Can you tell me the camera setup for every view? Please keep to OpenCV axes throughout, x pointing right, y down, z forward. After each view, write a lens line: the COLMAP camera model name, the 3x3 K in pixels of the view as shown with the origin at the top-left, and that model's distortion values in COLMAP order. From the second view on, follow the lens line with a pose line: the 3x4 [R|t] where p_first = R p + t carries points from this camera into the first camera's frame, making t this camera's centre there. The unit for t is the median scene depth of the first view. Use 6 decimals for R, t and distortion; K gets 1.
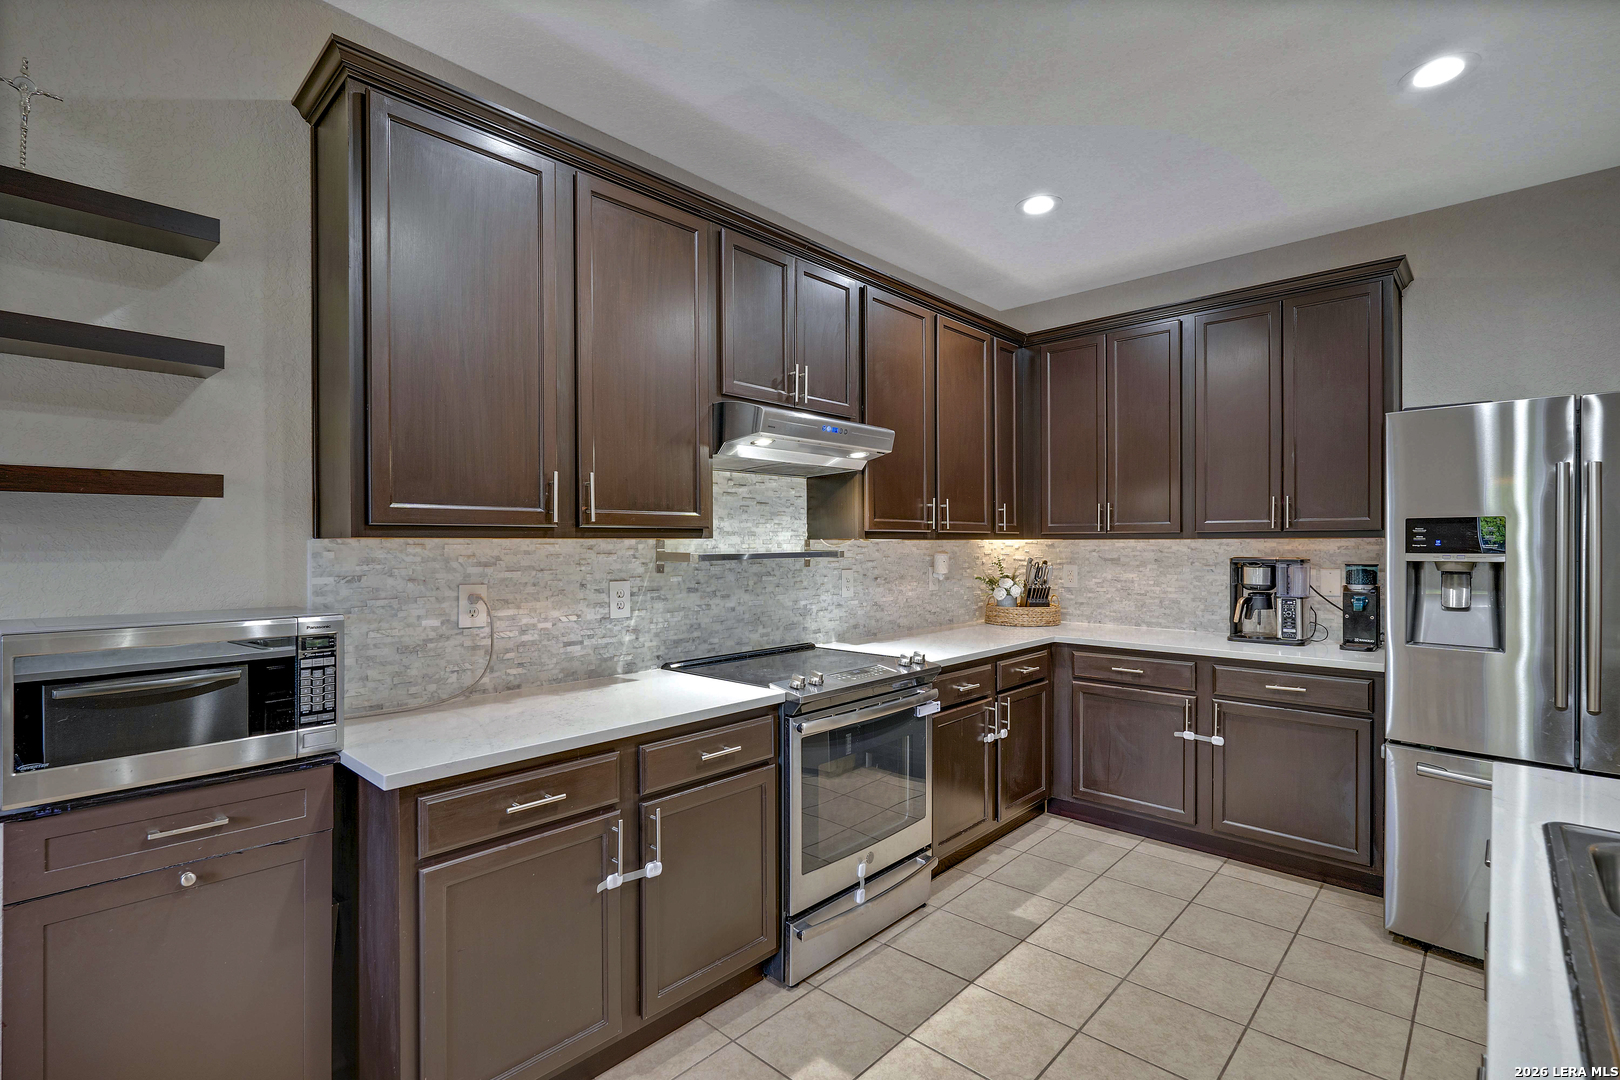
lens RADIAL K [[755.1, 0, 808.4], [0, 755.1, 546.3], [0, 0, 1]] dist [-0.002245, 0.000289]
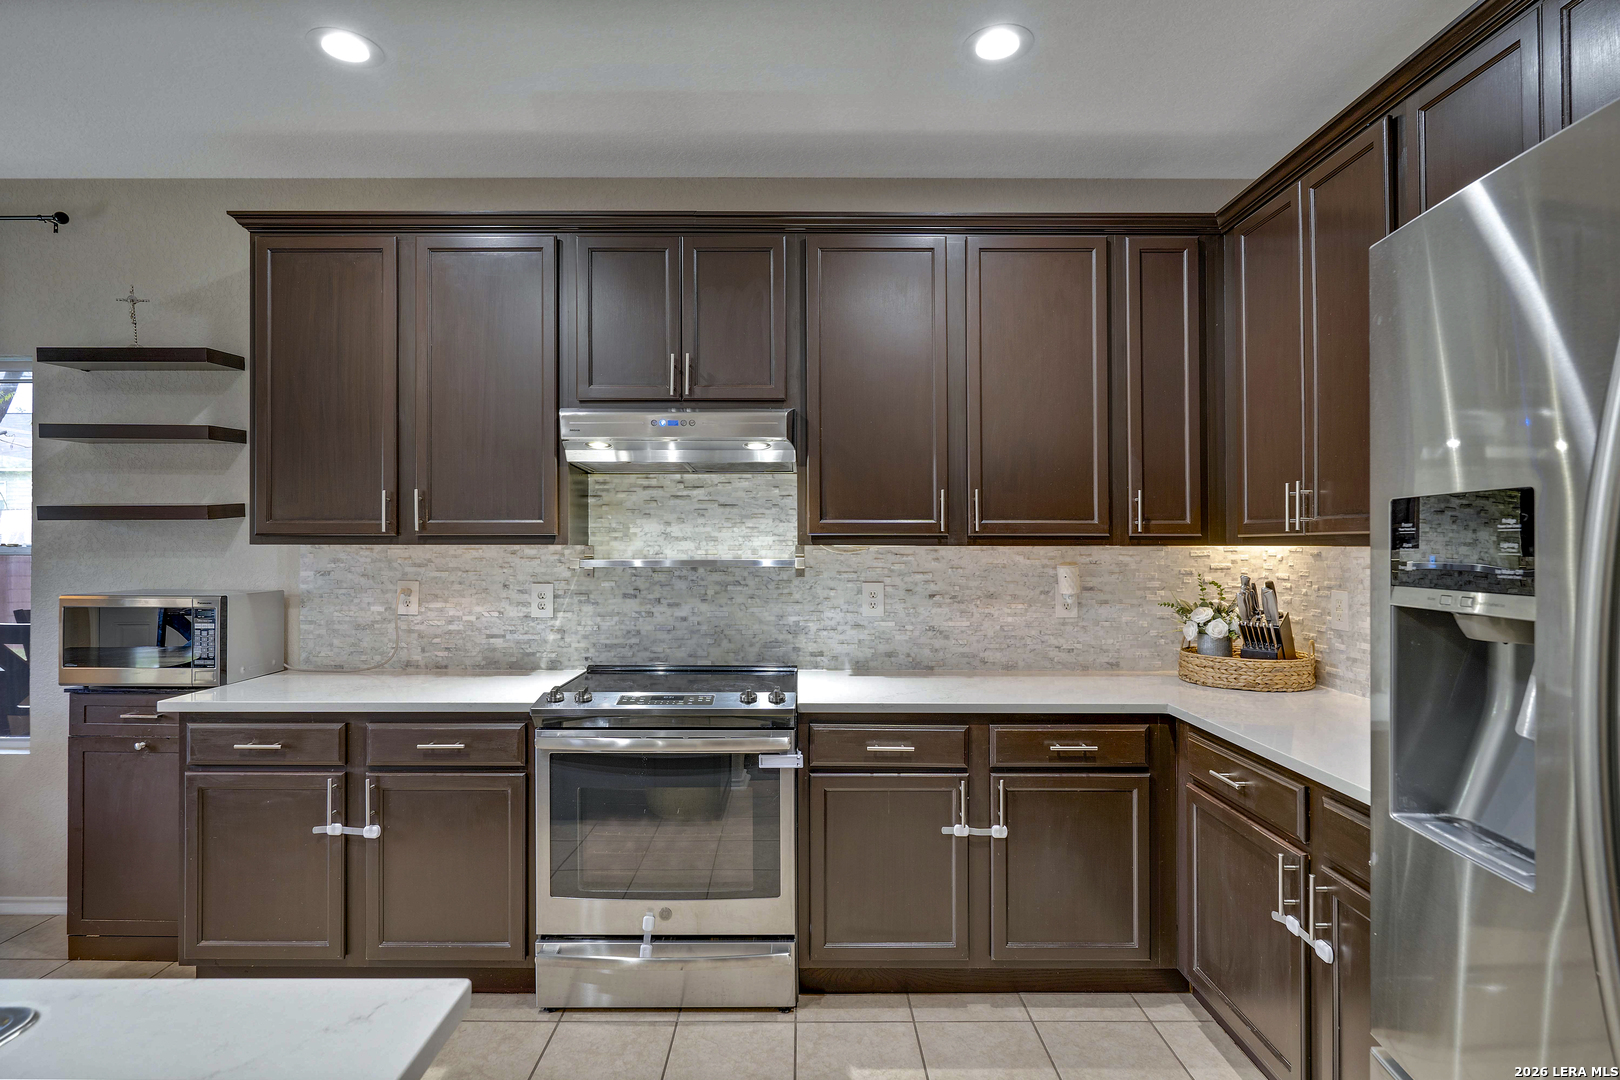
lens RADIAL K [[830.2, 0, 799.9], [0, 830.2, 540.3], [0, 0, 1]] dist [-0.001347, 0.000947]
pose [[0.680678, -0.001277, -0.732582, 0.815482], [-0.006325, 0.999951, -0.007620, -0.008592], [0.732555, 0.009820, 0.680636, 0.426313]]
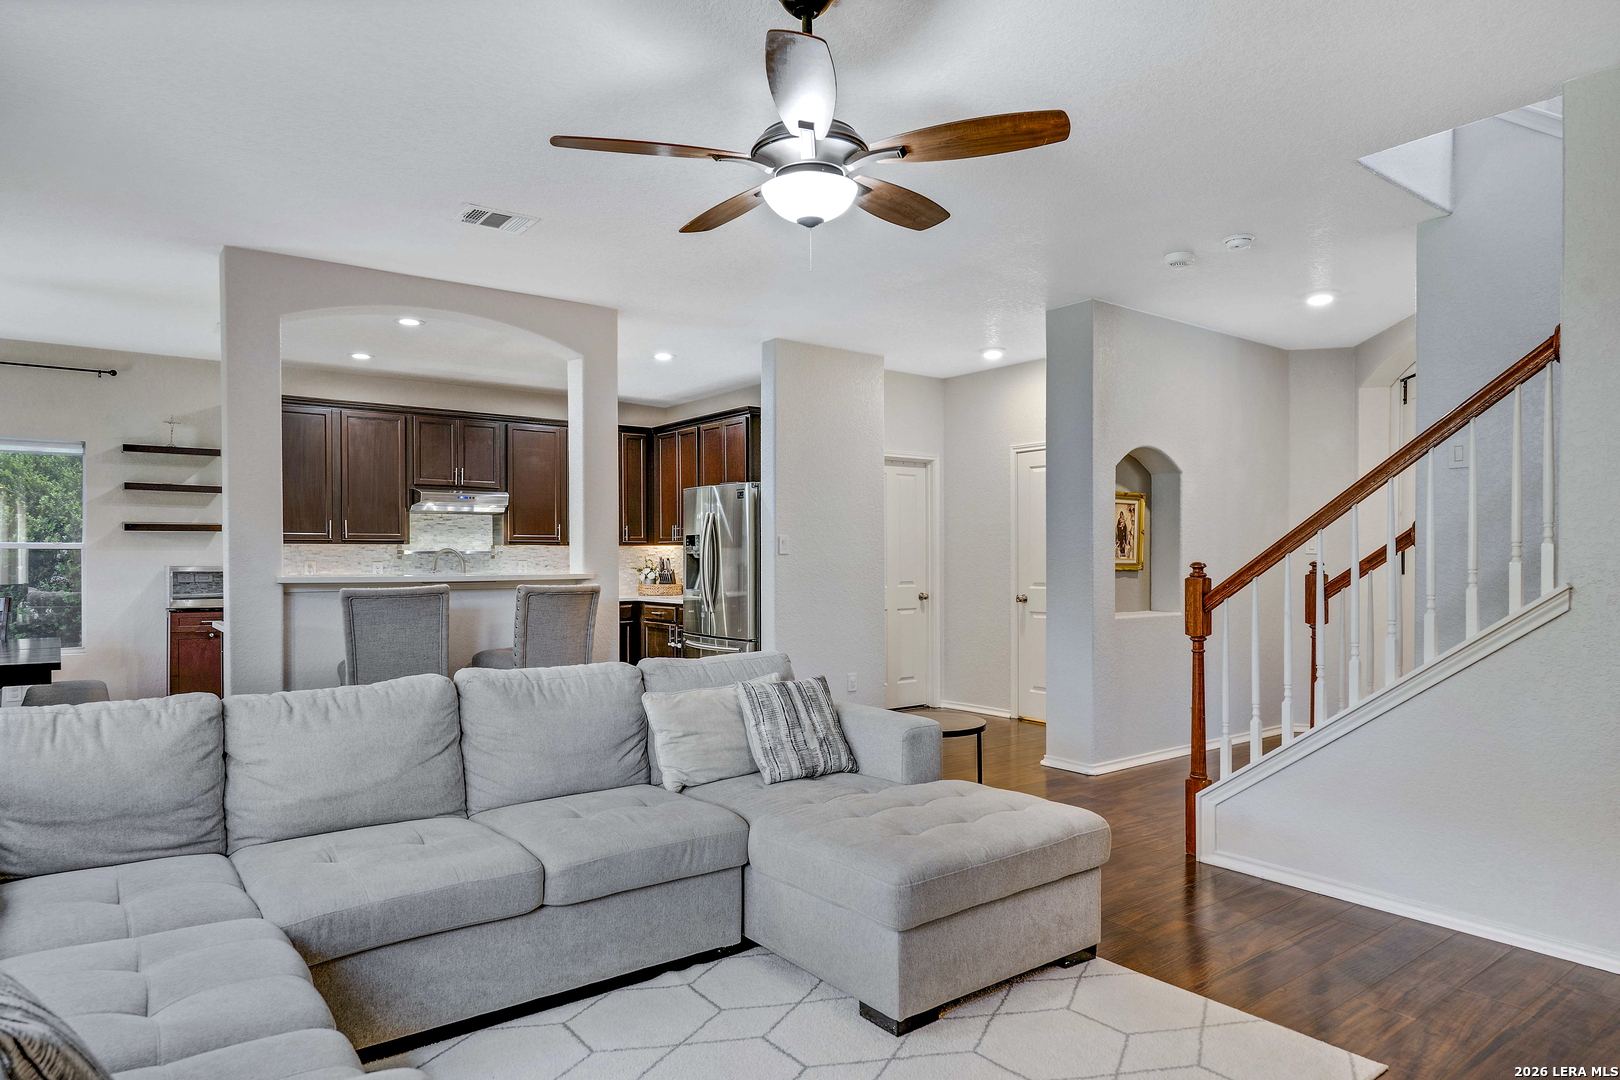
lens RADIAL K [[972.2, 0, 822.9], [0, 972.2, 559.7], [0, 0, 1]] dist [-0.001078, 0.000663]
pose [[0.988693, 0.003240, -0.149916, 1.499821], [-0.003089, 0.999994, 0.001234, 0.028434], [0.149919, -0.000757, 0.988698, -1.714189]]
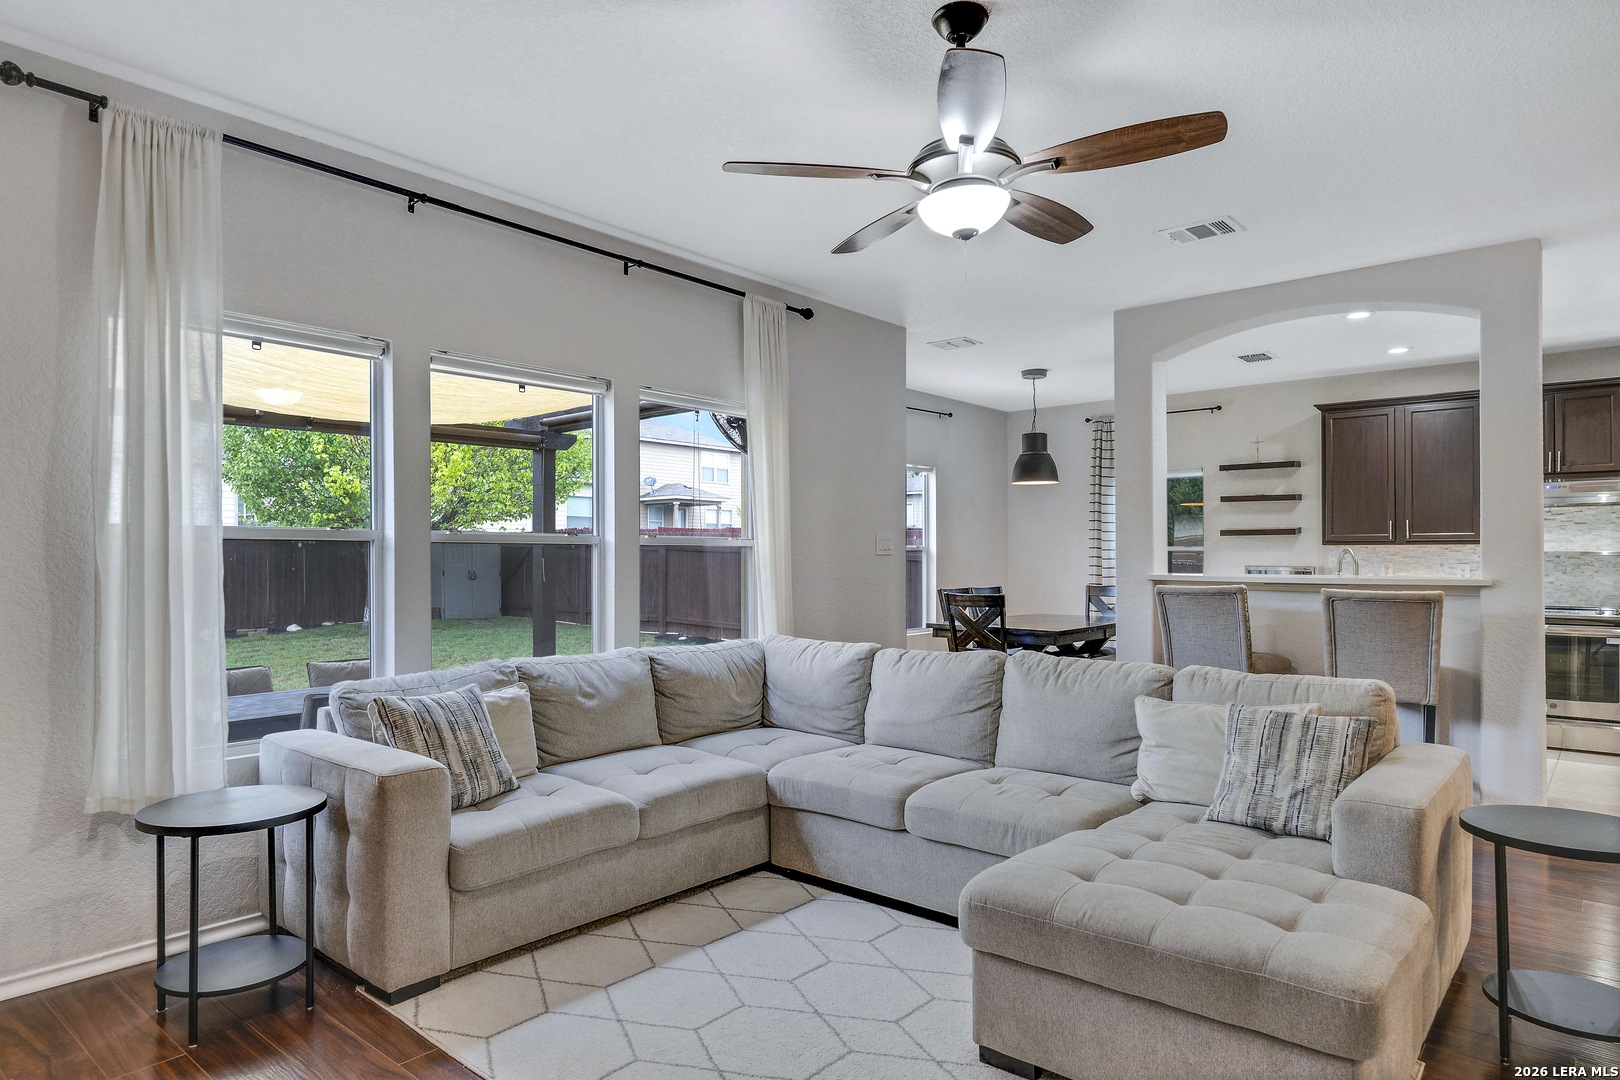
lens RADIAL K [[972.2, 0, 800.3], [0, 972.2, 554.4], [0, 0, 1]] dist [-0.001078, 0.000663]
pose [[0.045395, 0.001223, -0.998968, 2.319138], [-0.004696, 0.999988, 0.001011, 0.022833], [0.998958, 0.004645, 0.045400, -0.985934]]
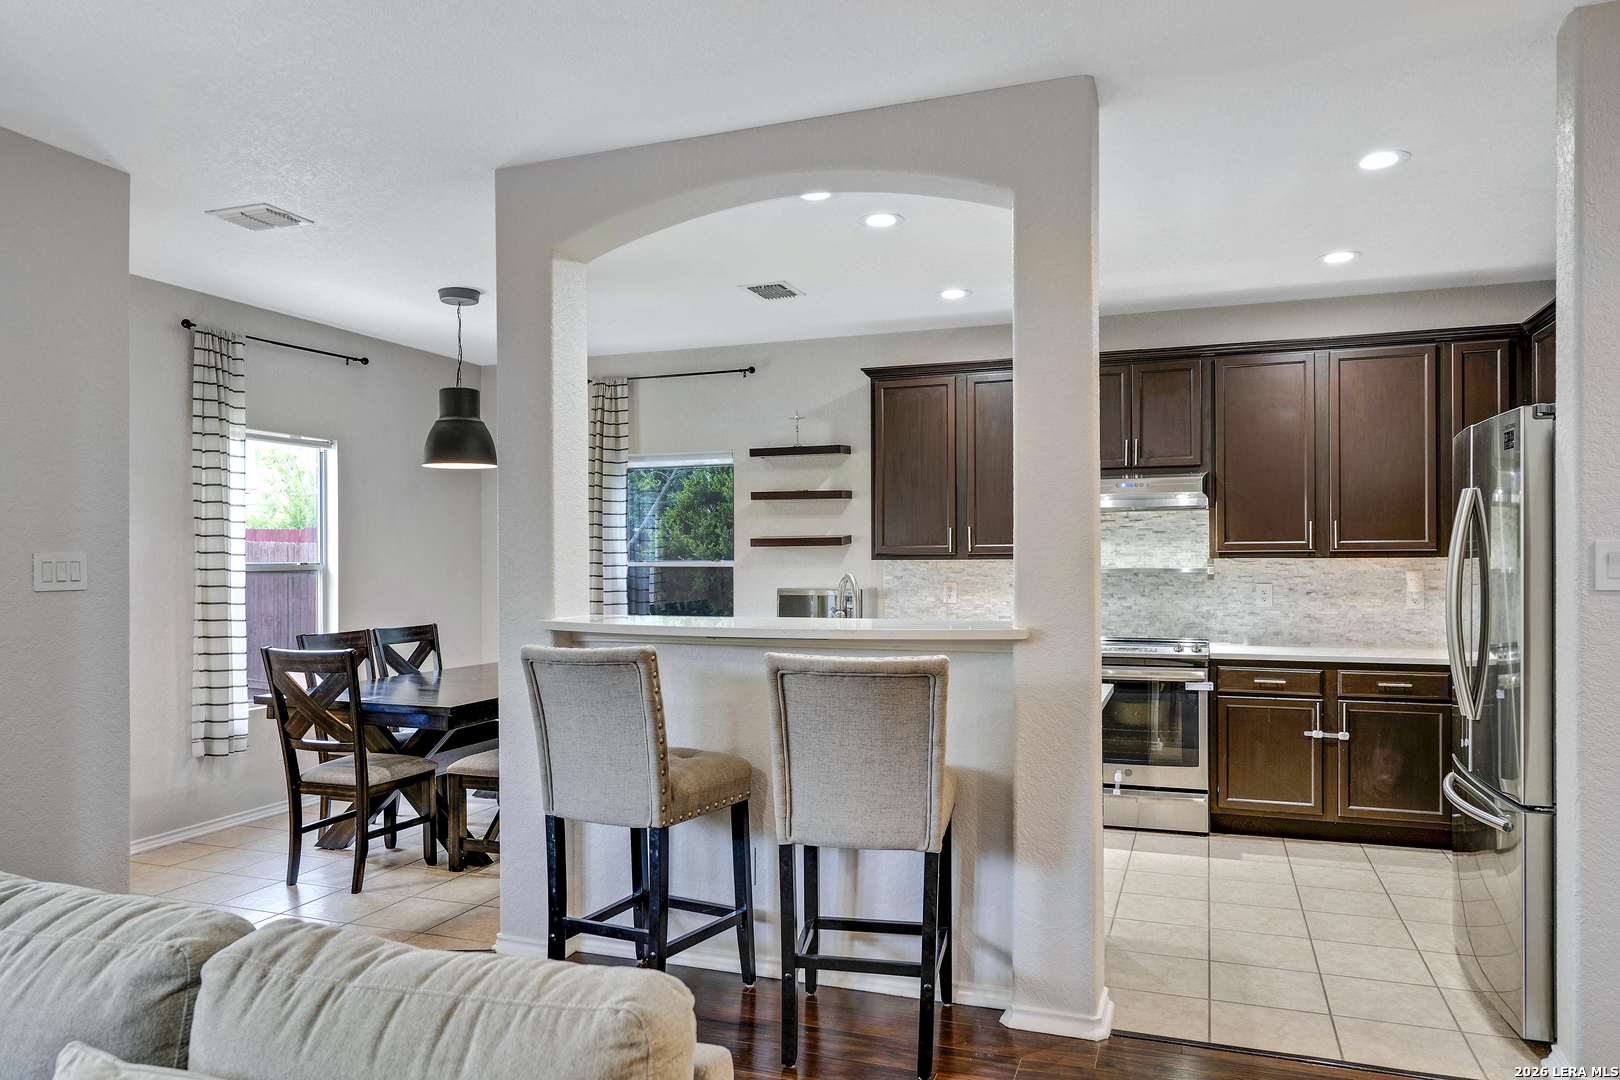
lens RADIAL K [[1080.2, 0, 811.8], [0, 1080.2, 577.6], [0, 0, 1]] dist [-0.001462, 0.003559]
pose [[0.387919, 0.017363, -0.921530, 1.663184], [0.000696, 0.999817, 0.019131, -0.013814], [0.921693, -0.008063, 0.387836, -0.371938]]
